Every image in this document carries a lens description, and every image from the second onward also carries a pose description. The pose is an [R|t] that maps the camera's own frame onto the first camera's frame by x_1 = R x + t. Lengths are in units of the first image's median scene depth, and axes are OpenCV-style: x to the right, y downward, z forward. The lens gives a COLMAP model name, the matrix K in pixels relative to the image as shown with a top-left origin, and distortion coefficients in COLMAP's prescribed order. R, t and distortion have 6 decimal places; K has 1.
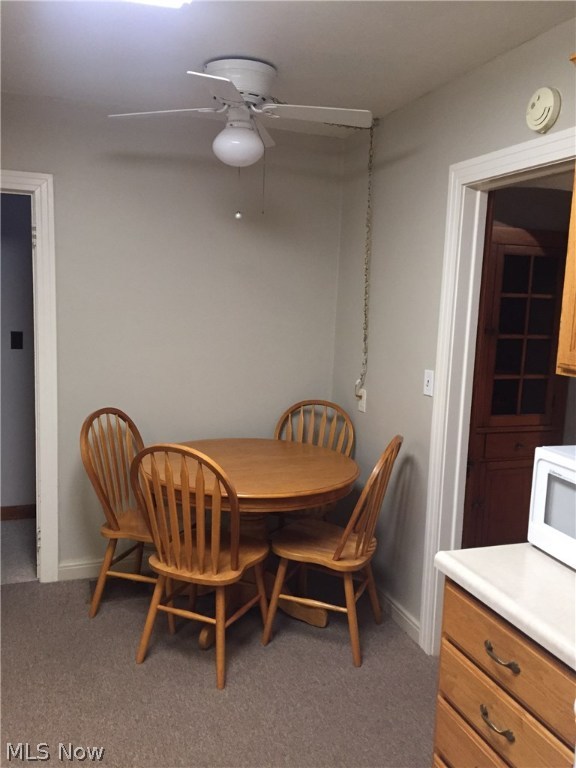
lens RADIAL K [[645.5, 0, 288.0], [0, 645.5, 384.0], [0, 0, 1]] dist [0.075182, -0.087635]
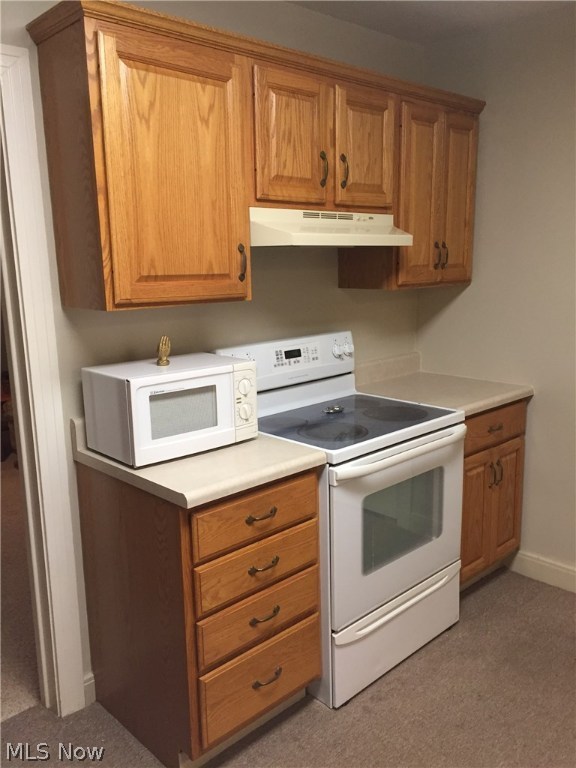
lens RADIAL K [[645.5, 0, 288.0], [0, 645.5, 384.0], [0, 0, 1]] dist [0.075182, -0.087635]
pose [[-0.396044, -0.202636, 0.895593, -0.771388], [0.129855, 0.953184, 0.273090, -0.172557], [-0.909003, 0.224453, -0.351190, 1.306463]]
